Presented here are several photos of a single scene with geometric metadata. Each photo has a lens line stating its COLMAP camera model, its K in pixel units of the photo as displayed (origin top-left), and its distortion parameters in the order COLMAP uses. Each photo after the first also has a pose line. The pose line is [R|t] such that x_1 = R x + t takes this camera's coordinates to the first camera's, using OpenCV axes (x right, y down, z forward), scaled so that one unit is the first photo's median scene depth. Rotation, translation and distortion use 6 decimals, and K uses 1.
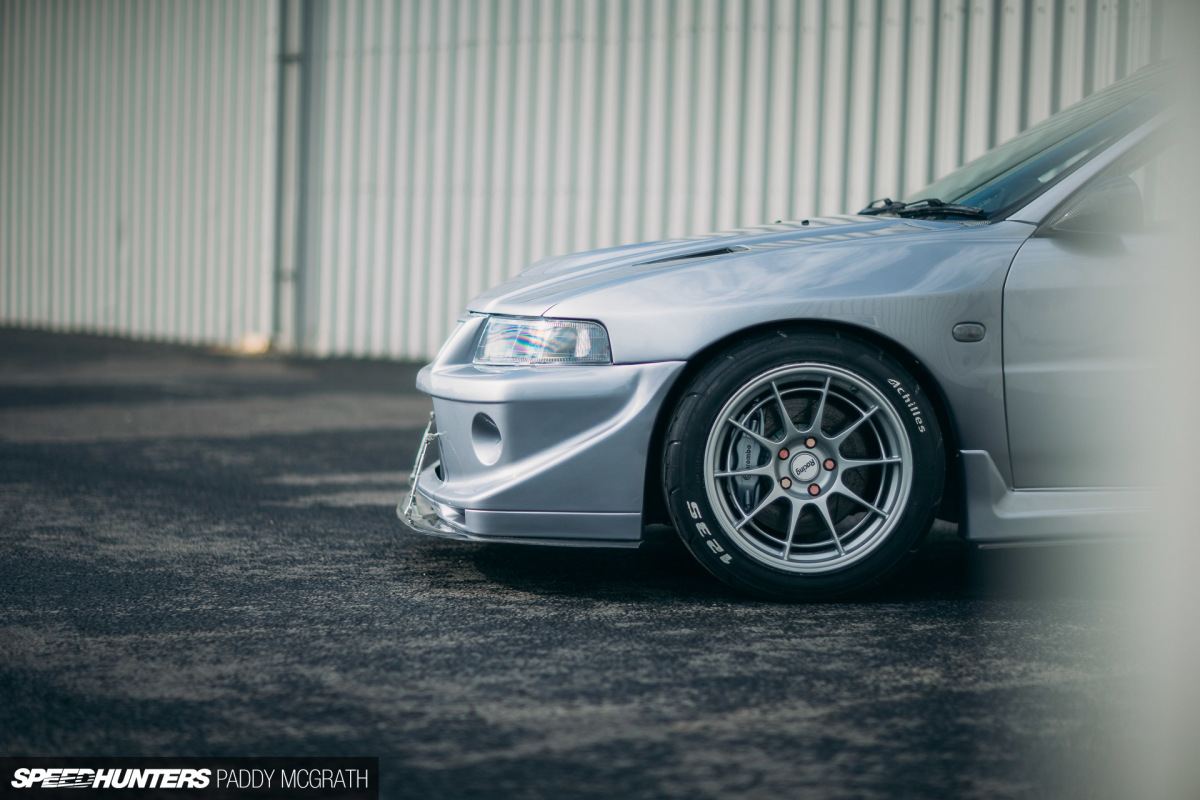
lens RADIAL K [[2897.3, 0, 601.0], [0, 2897.3, 400.9], [0, 0, 1]] dist [0.065361, 0.000000]
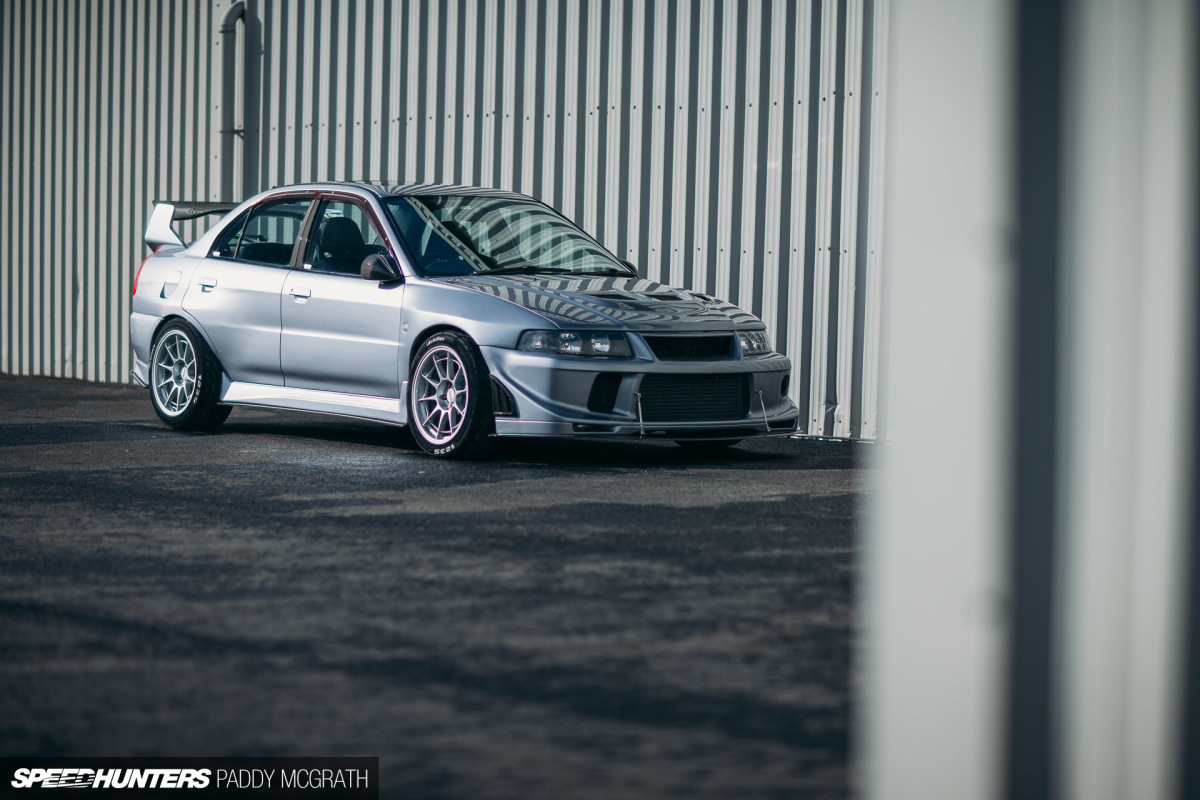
lens RADIAL K [[2897.3, 0, 599.6], [0, 2897.3, 399.8], [0, 0, 1]] dist [0.065361, 0.000000]
pose [[0.999018, -0.012367, 0.042546, -0.045598], [0.012986, 0.999814, -0.014288, 0.008800], [-0.042361, 0.014827, 0.998992, -0.350381]]
